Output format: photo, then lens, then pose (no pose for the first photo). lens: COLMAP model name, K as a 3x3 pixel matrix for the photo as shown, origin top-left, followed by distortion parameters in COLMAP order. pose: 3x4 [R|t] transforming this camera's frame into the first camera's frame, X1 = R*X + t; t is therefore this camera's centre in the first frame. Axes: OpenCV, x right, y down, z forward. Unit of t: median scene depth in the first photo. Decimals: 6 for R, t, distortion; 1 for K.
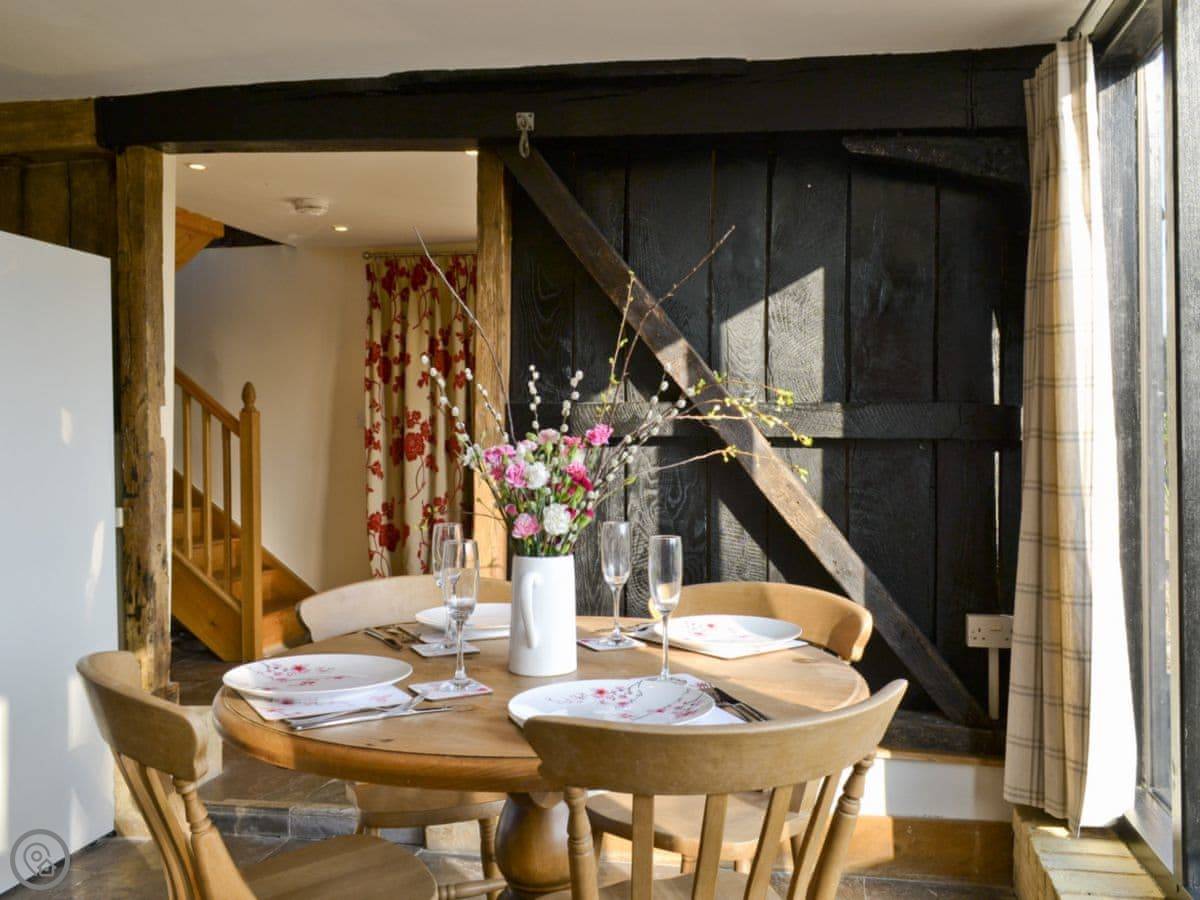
lens RADIAL K [[1063.3, 0, 600.0], [0, 1063.3, 450.0], [0, 0, 1]] dist [-0.068441, -0.011433]
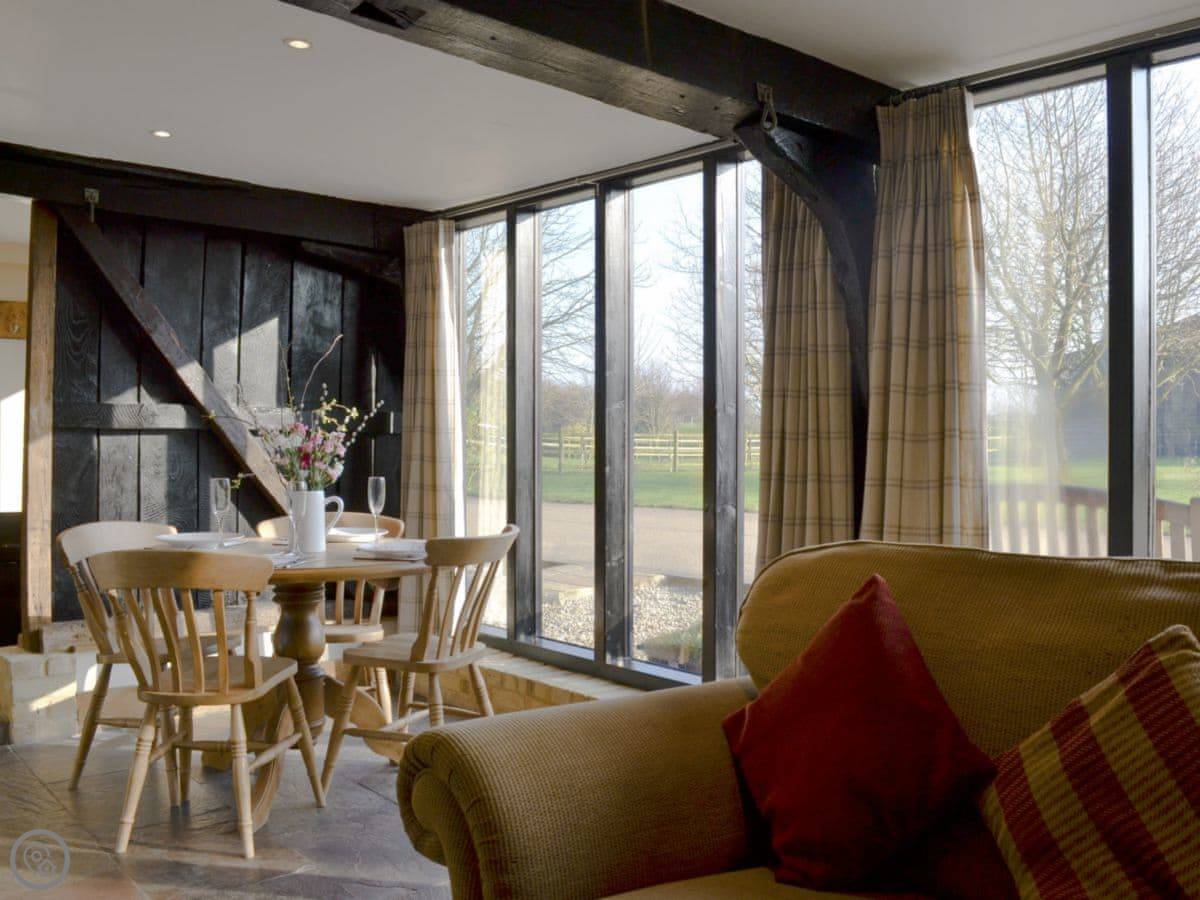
lens RADIAL K [[1063.3, 0, 600.0], [0, 1063.3, 450.0], [0, 0, 1]] dist [-0.068441, -0.011433]
pose [[0.655298, -0.001401, 0.755369, -0.647864], [0.004745, 0.999986, -0.002263, 0.023317], [-0.755355, 0.005067, 0.655296, -0.369370]]
